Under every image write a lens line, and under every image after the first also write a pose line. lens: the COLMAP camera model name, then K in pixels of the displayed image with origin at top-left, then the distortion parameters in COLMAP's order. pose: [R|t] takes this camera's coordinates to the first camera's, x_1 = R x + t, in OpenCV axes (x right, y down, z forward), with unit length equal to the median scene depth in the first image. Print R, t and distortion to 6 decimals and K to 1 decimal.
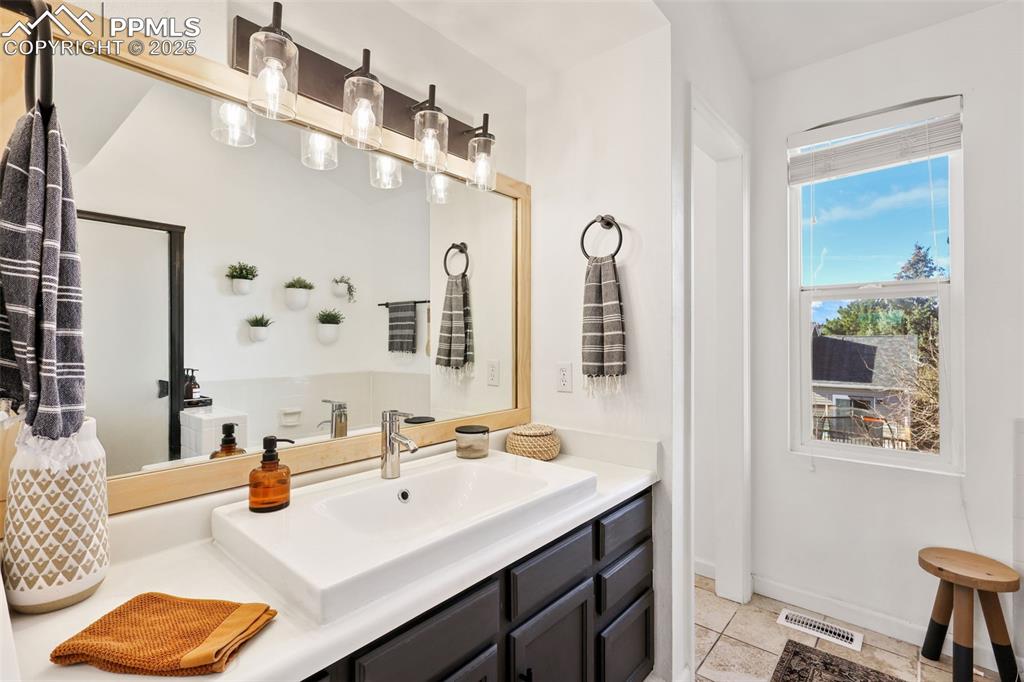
lens RADIAL K [[482.2, 0, 536.9], [0, 482.2, 335.4], [0, 0, 1]] dist [0.004600, 0.000437]
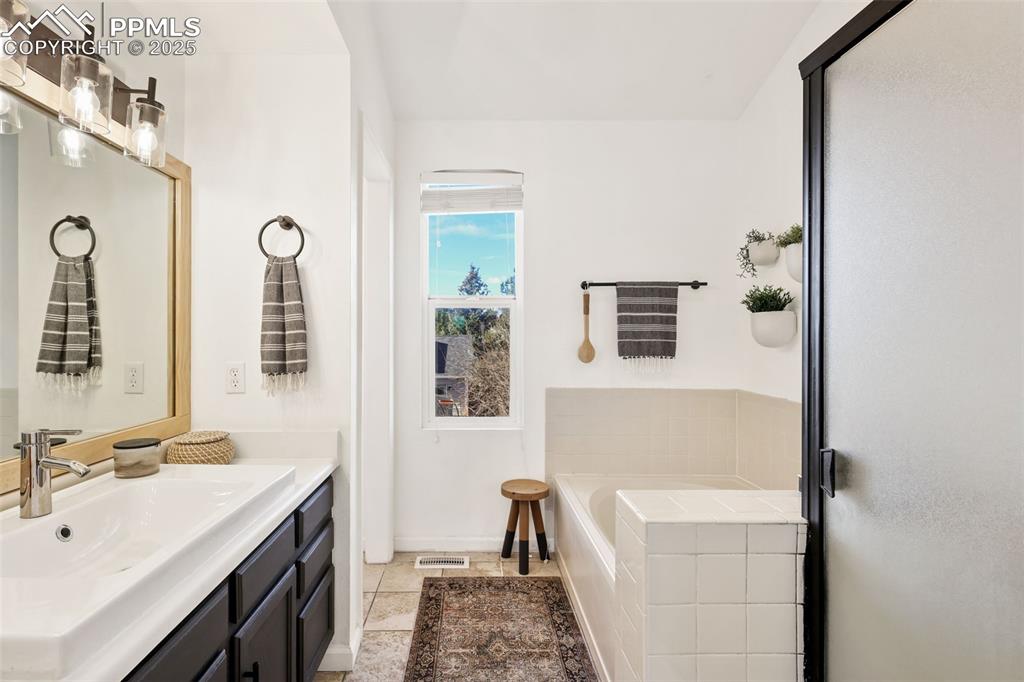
lens RADIAL K [[475.0, 0, 508.6], [0, 475.0, 337.5], [0, 0, 1]] dist [0.003516, 0.000325]
pose [[0.732717, -0.000544, 0.680534, -0.194399], [-0.003725, 0.999981, 0.004810, 0.000621], [-0.680524, -0.006059, 0.732701, -0.057096]]
